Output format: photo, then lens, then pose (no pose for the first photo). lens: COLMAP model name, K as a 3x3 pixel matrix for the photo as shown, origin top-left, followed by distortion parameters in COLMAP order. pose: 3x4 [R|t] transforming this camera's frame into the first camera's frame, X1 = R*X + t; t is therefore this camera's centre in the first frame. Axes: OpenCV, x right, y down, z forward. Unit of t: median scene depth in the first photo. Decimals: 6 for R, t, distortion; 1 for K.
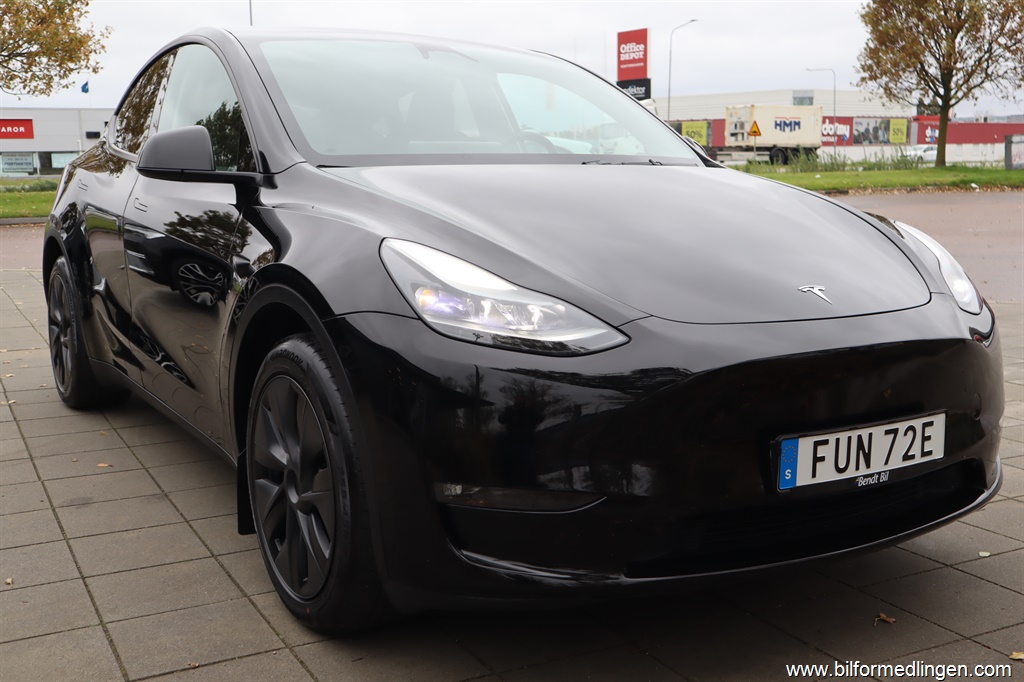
lens RADIAL K [[1147.6, 0, 512.0], [0, 1147.6, 341.0], [0, 0, 1]] dist [-0.015600, -0.004608]
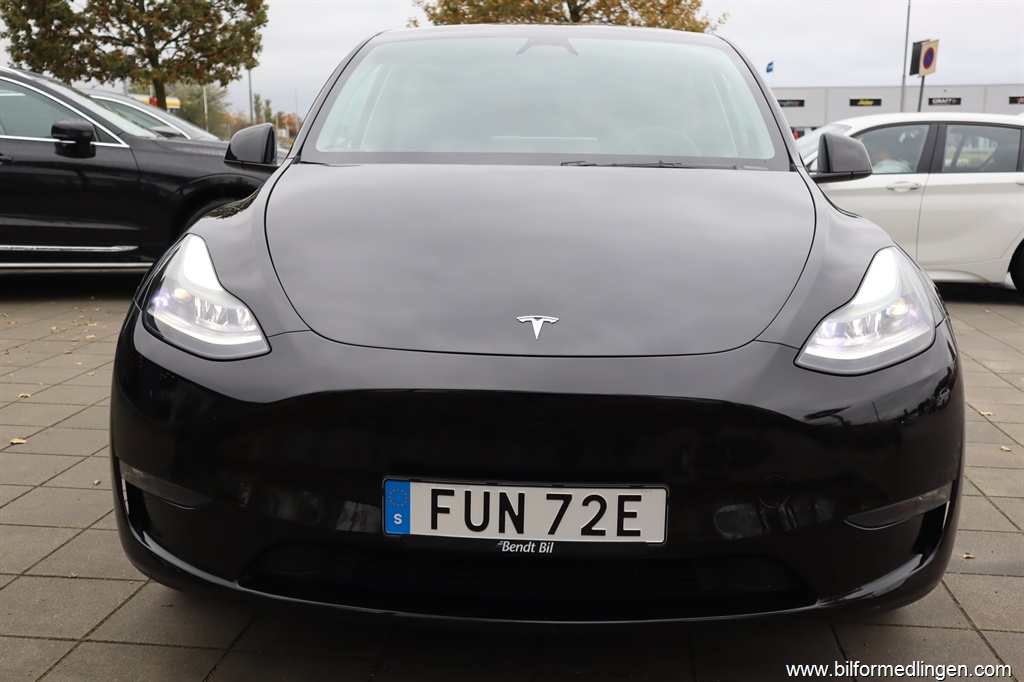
lens RADIAL K [[1085.6, 0, 512.0], [0, 1085.6, 341.0], [0, 0, 1]] dist [-0.015081, -0.001245]
pose [[0.824000, 0.114649, -0.554869, 0.746062], [-0.097485, 0.993397, 0.060491, -0.081918], [0.558141, 0.004247, 0.829735, 0.319949]]
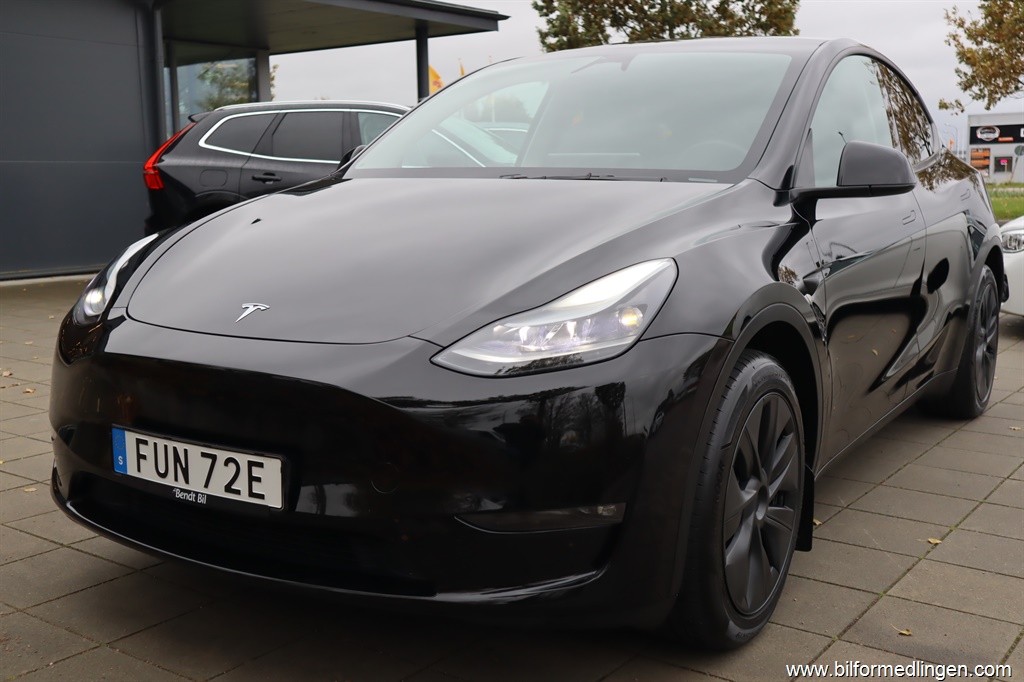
lens RADIAL K [[1147.6, 0, 512.0], [0, 1147.6, 341.0], [0, 0, 1]] dist [-0.015600, -0.004608]
pose [[0.433359, 0.136972, -0.890752, 1.325998], [-0.135414, 0.987058, 0.085901, -0.139834], [0.890990, 0.083394, 0.446298, 0.797518]]
